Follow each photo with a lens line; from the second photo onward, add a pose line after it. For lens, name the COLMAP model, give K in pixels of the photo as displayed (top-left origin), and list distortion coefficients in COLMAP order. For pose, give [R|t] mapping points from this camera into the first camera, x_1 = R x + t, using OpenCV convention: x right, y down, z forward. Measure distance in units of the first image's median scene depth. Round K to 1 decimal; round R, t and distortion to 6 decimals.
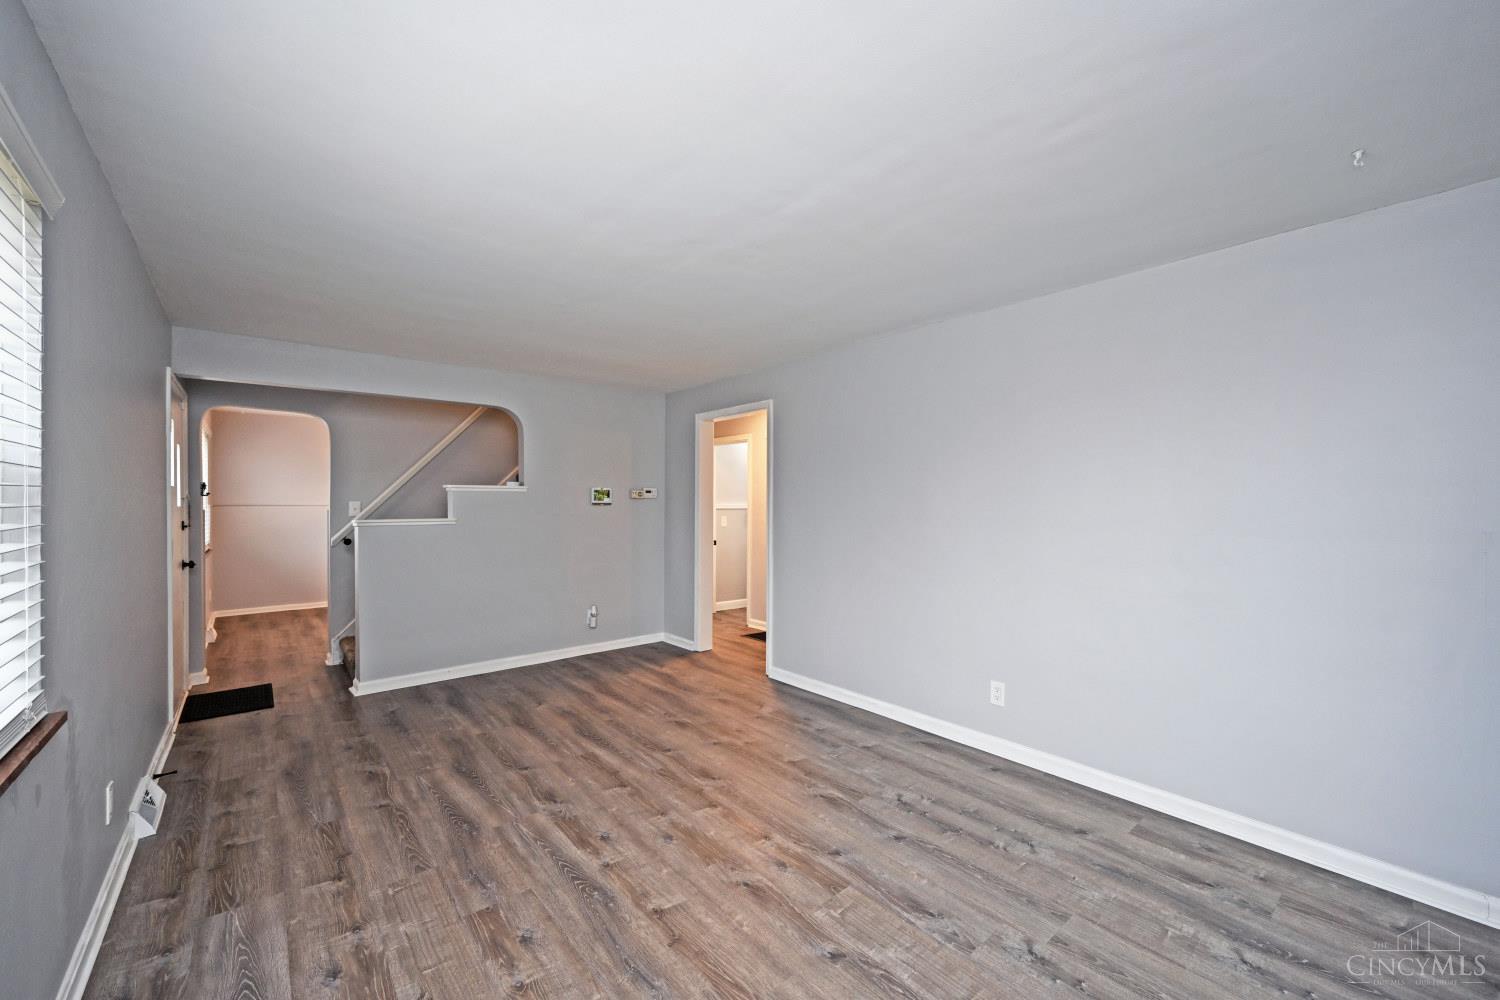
lens RADIAL K [[594.1, 0, 744.4], [0, 594.1, 502.4], [0, 0, 1]] dist [0.001612, 0.000253]
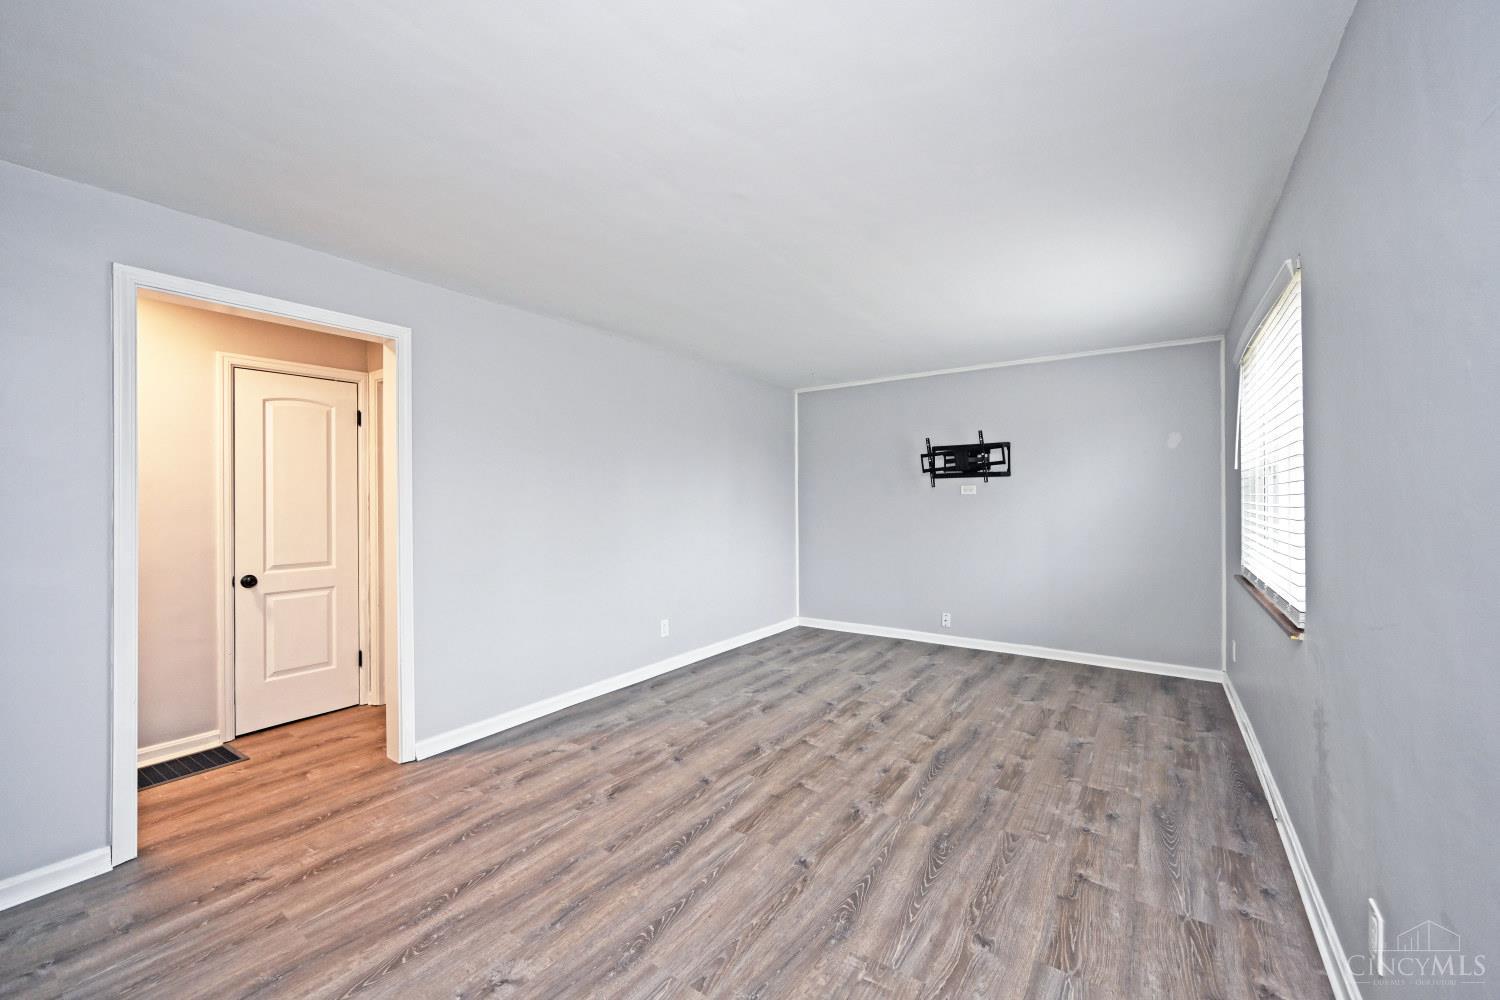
lens RADIAL K [[589.2, 0, 756.6], [0, 589.2, 501.0], [0, 0, 1]] dist [0.000420, -0.000151]
pose [[-0.278961, -0.002260, 0.960300, -1.073292], [0.006644, 0.999969, 0.004284, 0.019479], [-0.960279, 0.007575, -0.278938, 1.309863]]
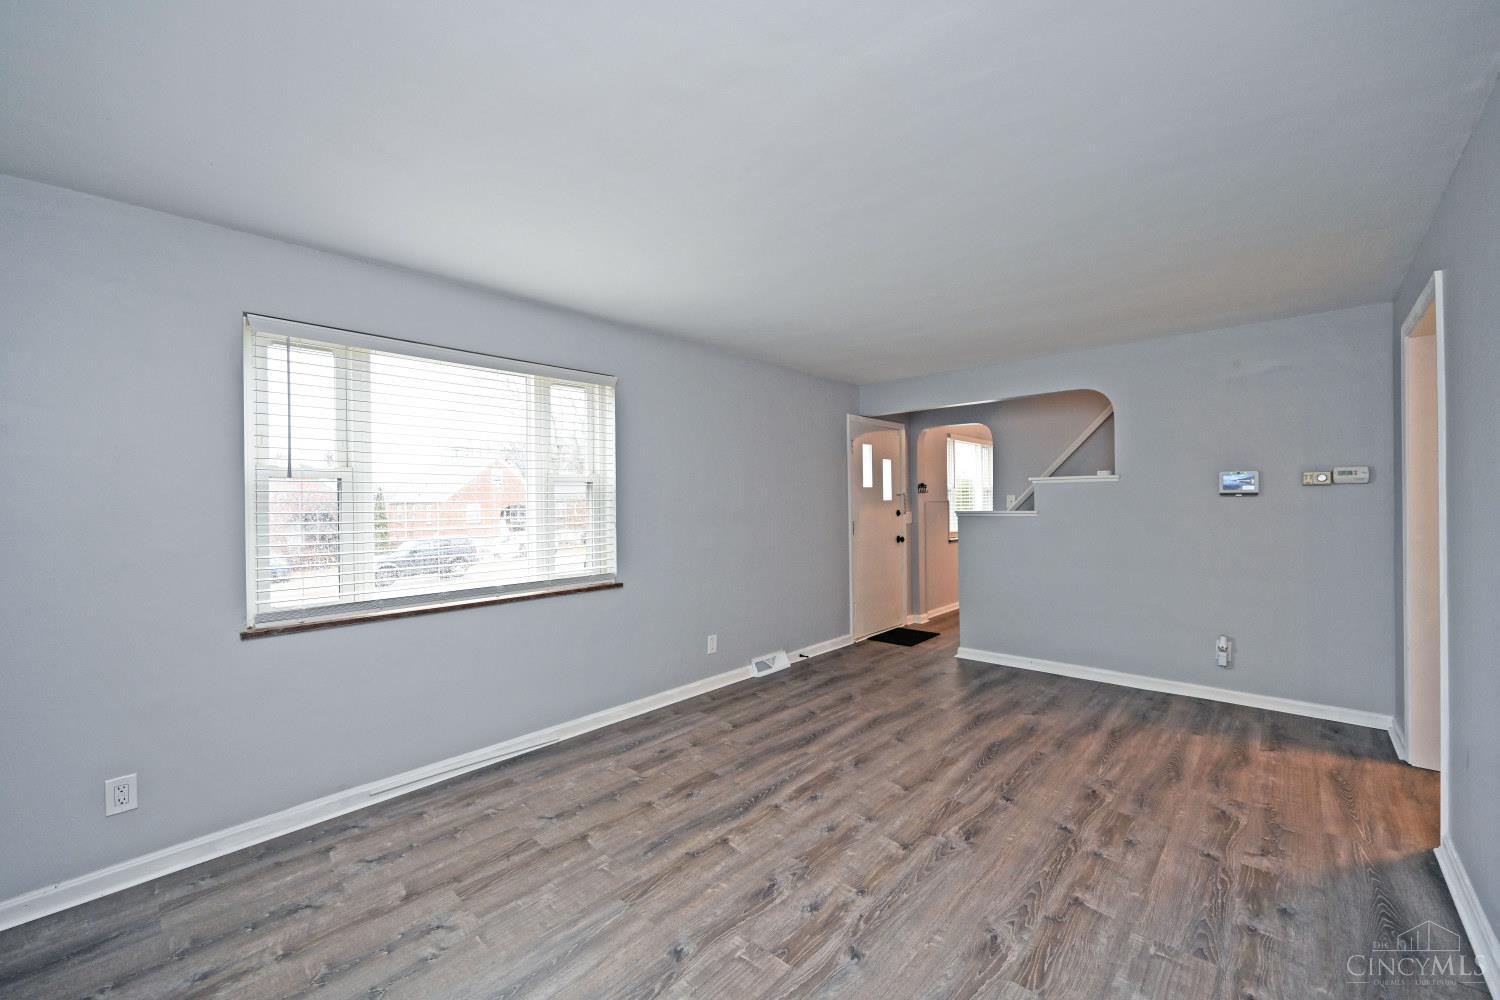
lens RADIAL K [[594.1, 0, 744.4], [0, 594.1, 502.4], [0, 0, 1]] dist [0.001612, 0.000253]
pose [[0.129373, 0.000122, -0.991596, 0.711032], [0.011131, 0.999937, 0.001576, 0.007453], [0.991533, -0.011242, 0.129364, 0.613037]]
